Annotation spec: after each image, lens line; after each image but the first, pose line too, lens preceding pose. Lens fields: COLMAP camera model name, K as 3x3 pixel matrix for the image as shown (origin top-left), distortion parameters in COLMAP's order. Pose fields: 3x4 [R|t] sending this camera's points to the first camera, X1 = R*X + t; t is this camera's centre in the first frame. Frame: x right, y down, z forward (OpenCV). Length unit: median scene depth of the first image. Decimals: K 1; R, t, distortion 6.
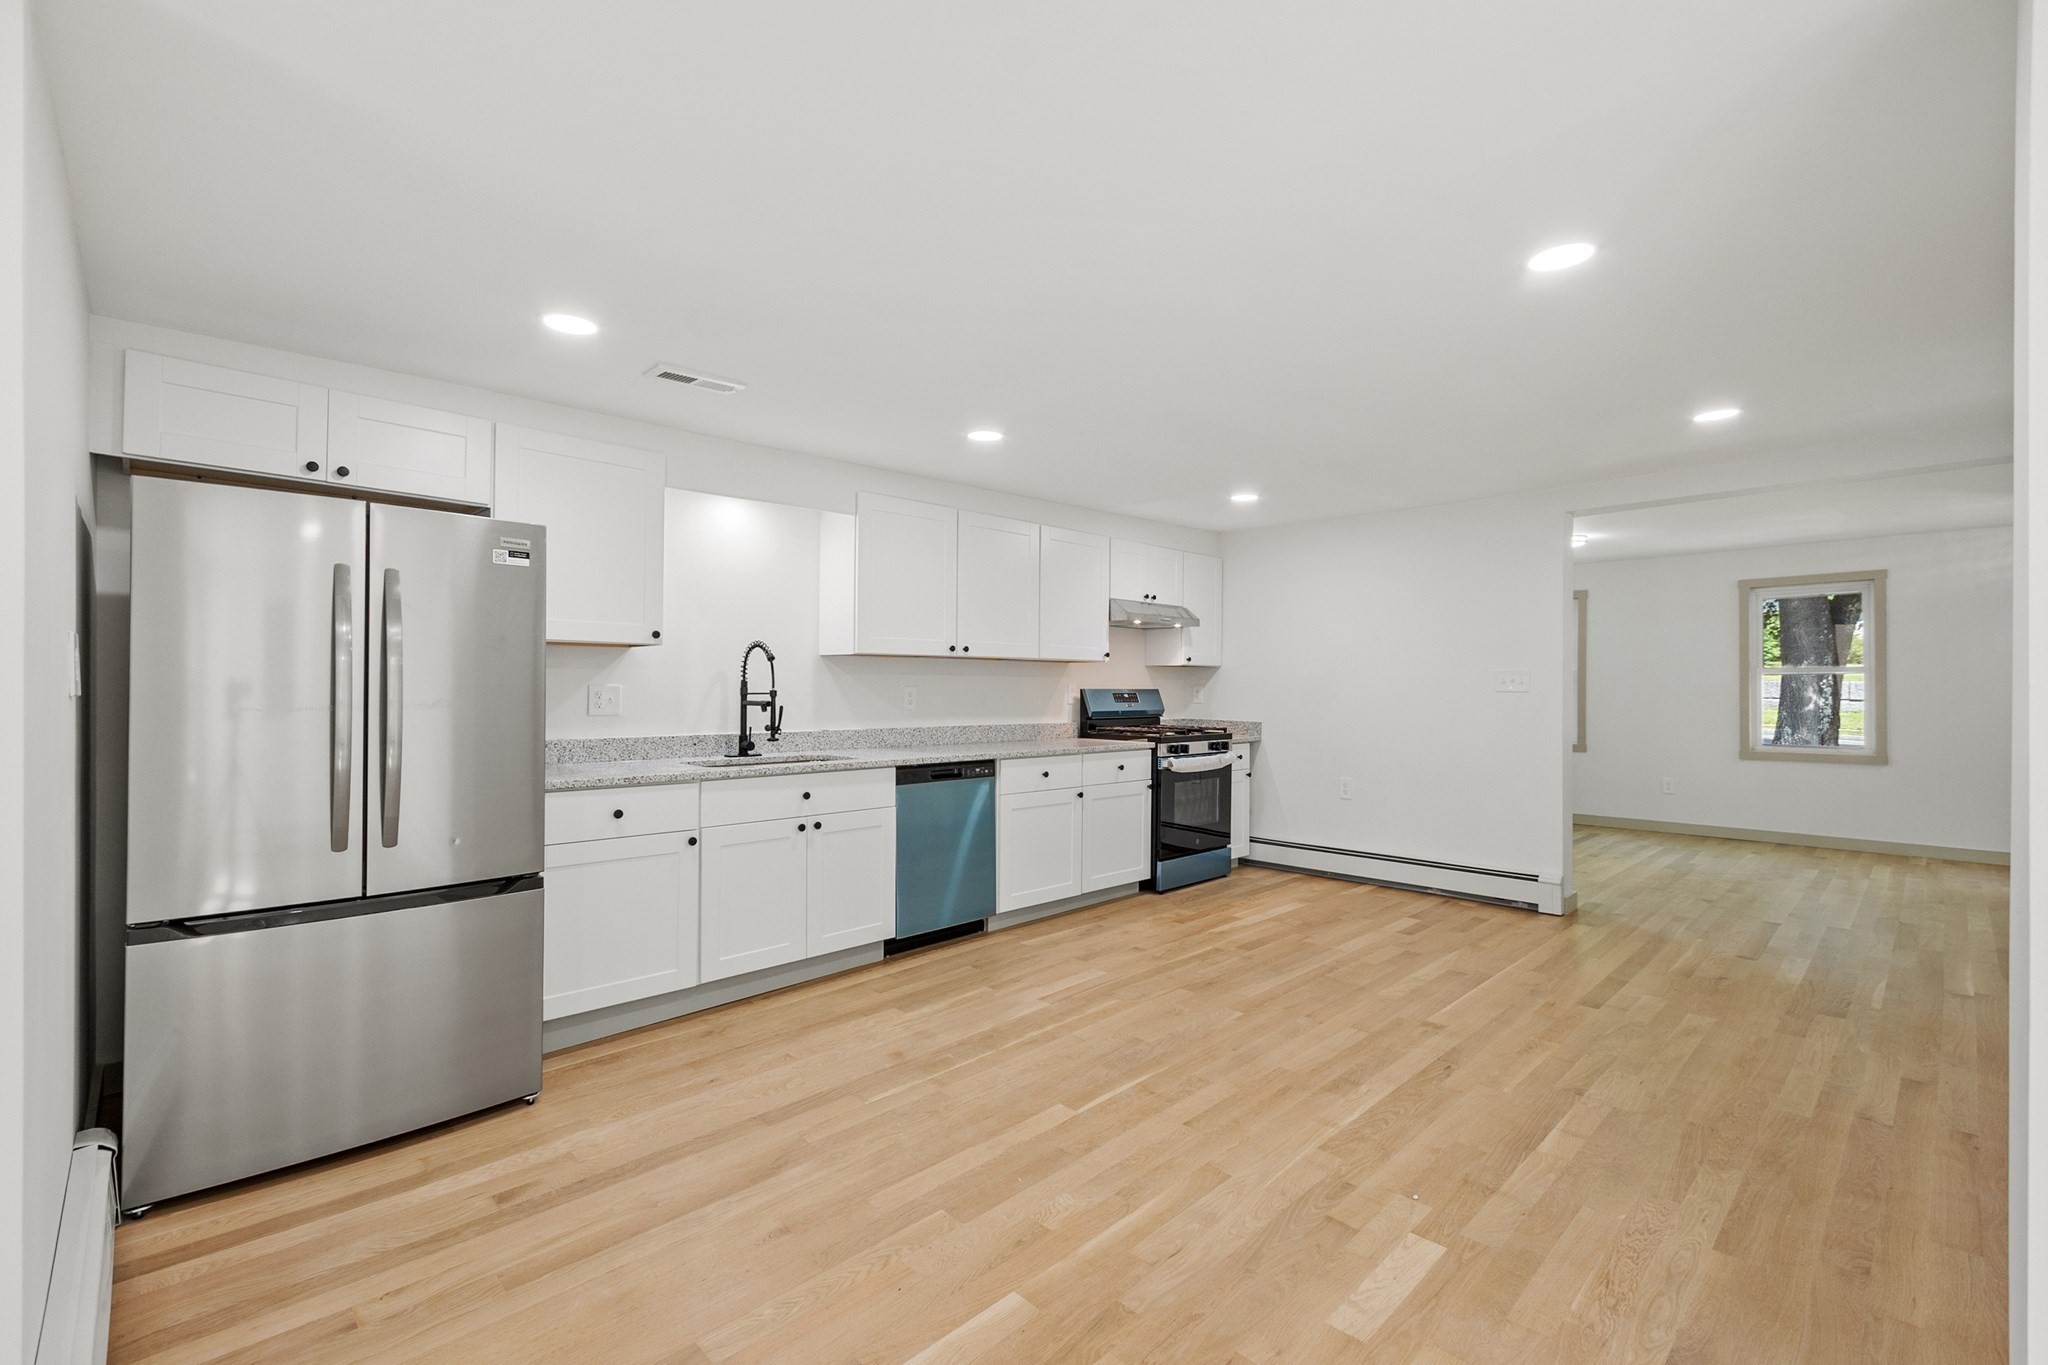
lens RADIAL K [[909.6, 0, 1029.3], [0, 909.6, 675.8], [0, 0, 1]] dist [0.013238, 0.000024]
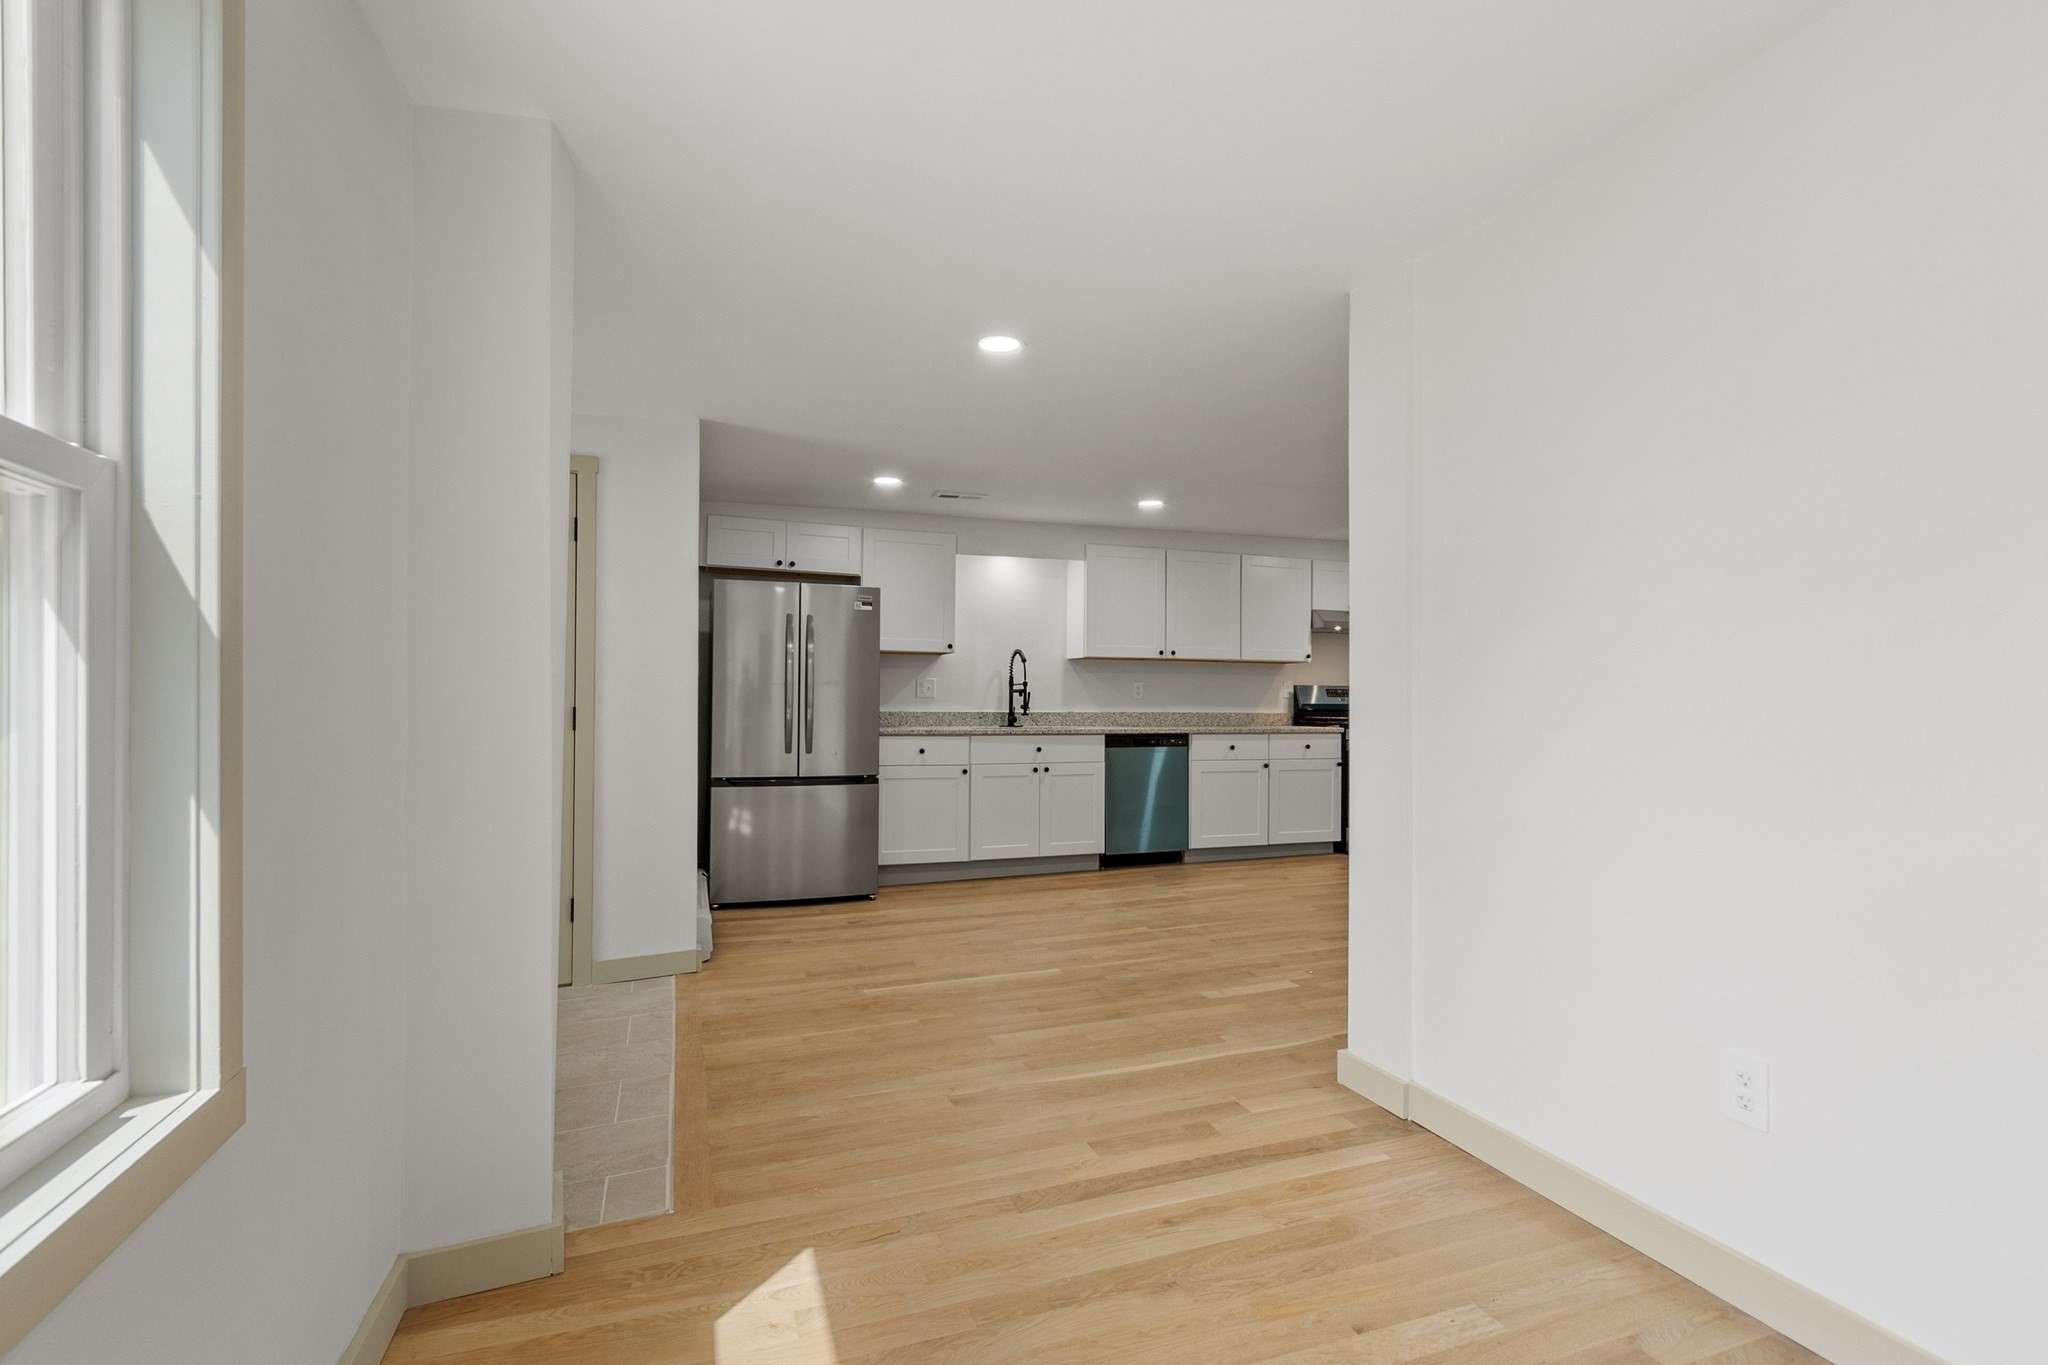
lens RADIAL K [[962.4, 0, 1024.0], [0, 962.4, 682.5], [0, 0, 1]] dist [0.000402, 0.000025]
pose [[0.910172, -0.007278, -0.414167, 0.401210], [0.003318, 0.999942, -0.010280, 0.035293], [0.414217, 0.007982, 0.910143, -0.480896]]
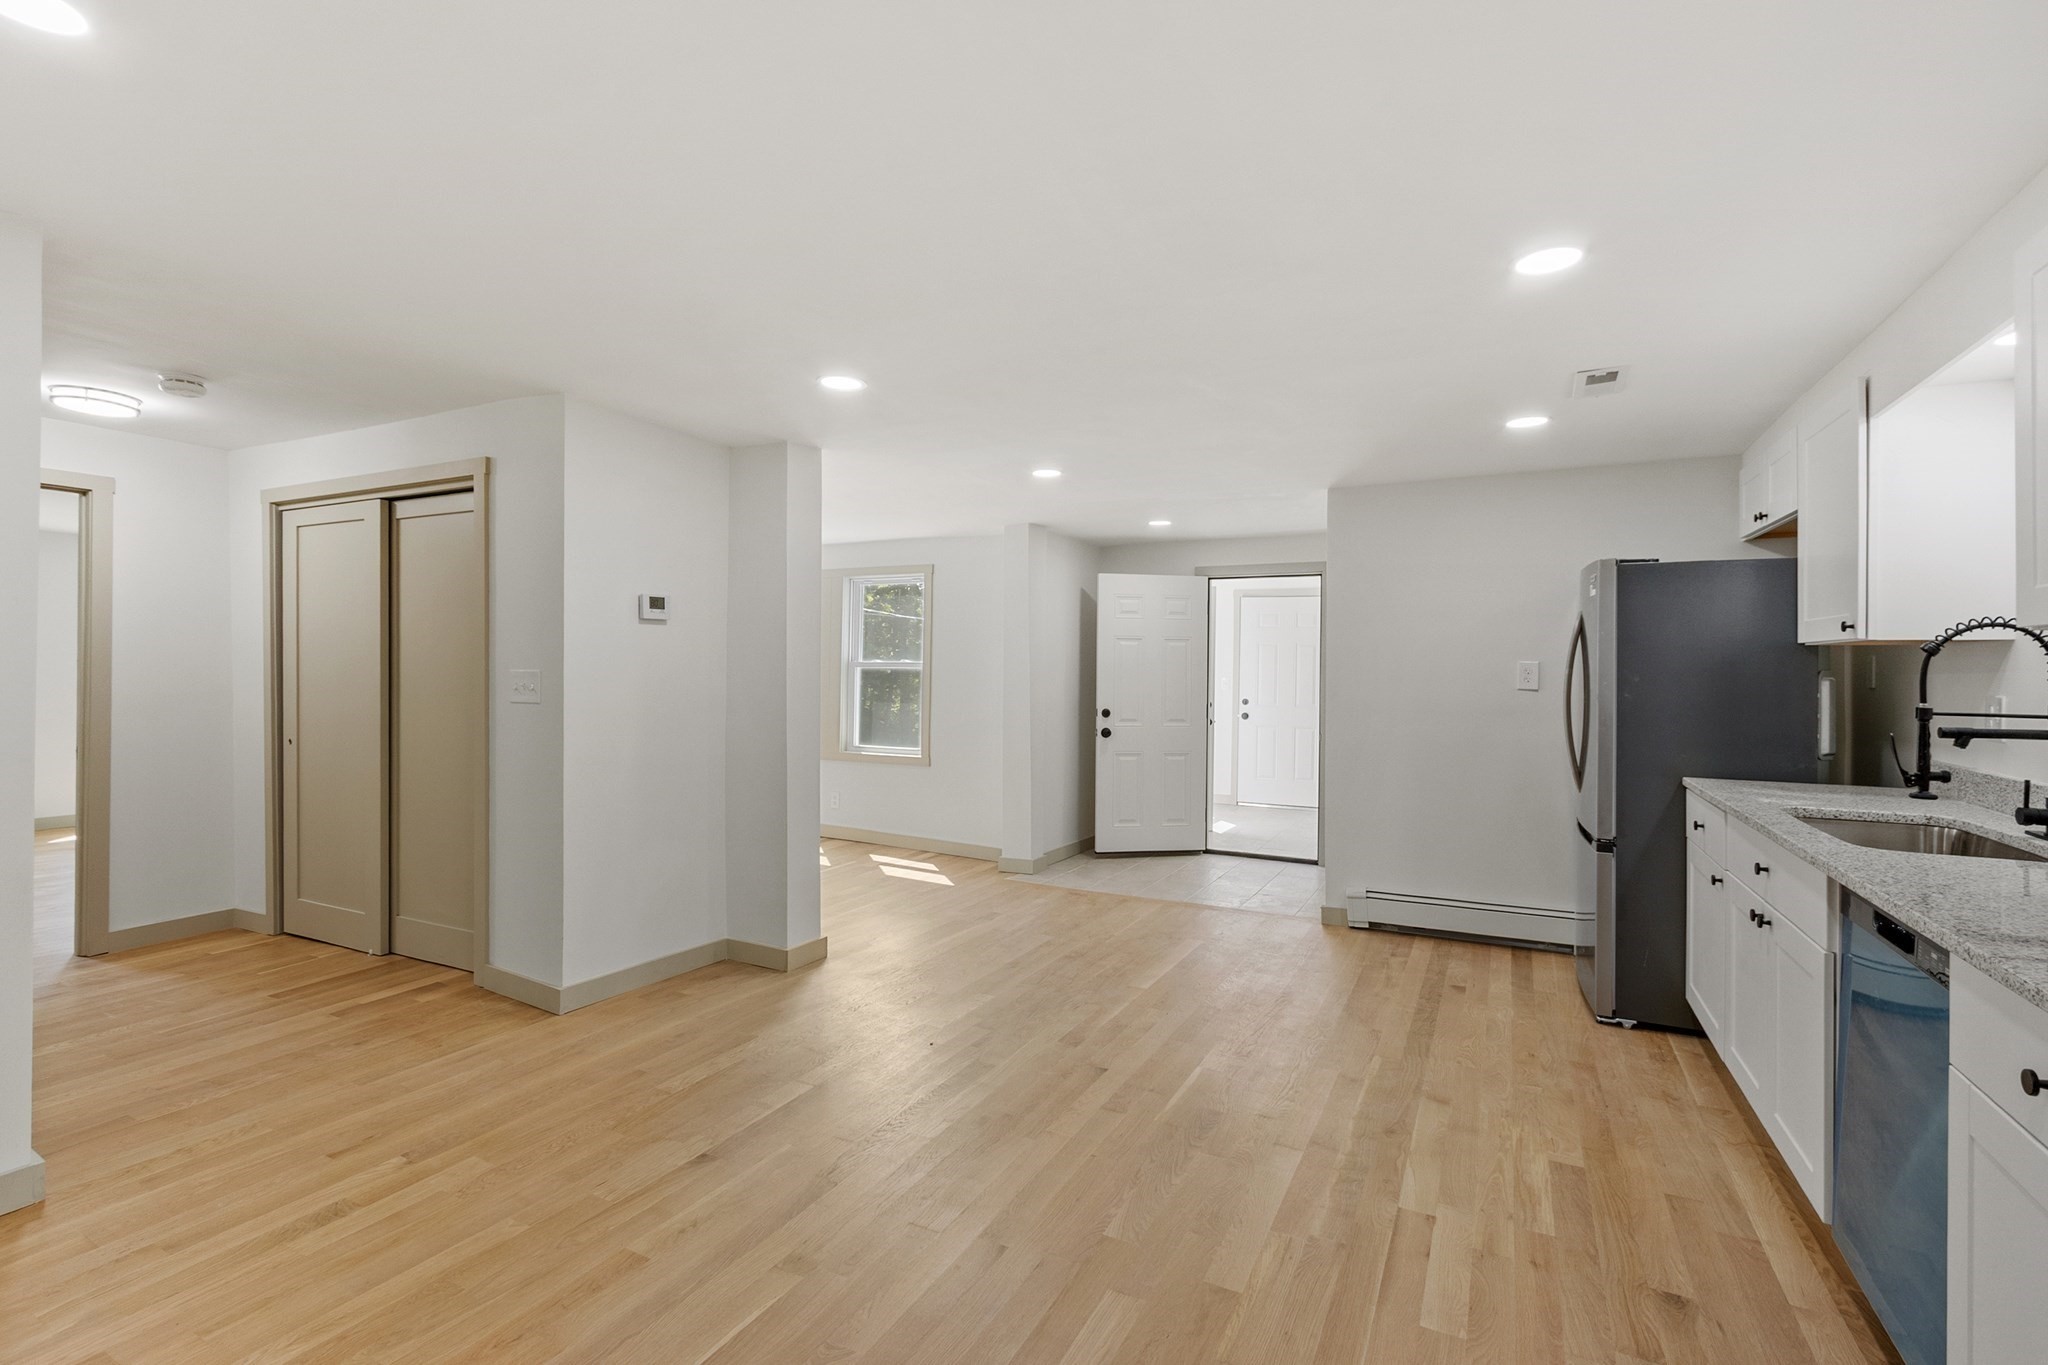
lens RADIAL K [[909.6, 0, 1029.3], [0, 909.6, 675.8], [0, 0, 1]] dist [0.013238, 0.000024]
pose [[-0.948001, -0.009105, -0.318137, 0.435053], [-0.007909, 0.999956, -0.005052, 0.004933], [0.318169, -0.002274, -0.948031, 1.420315]]
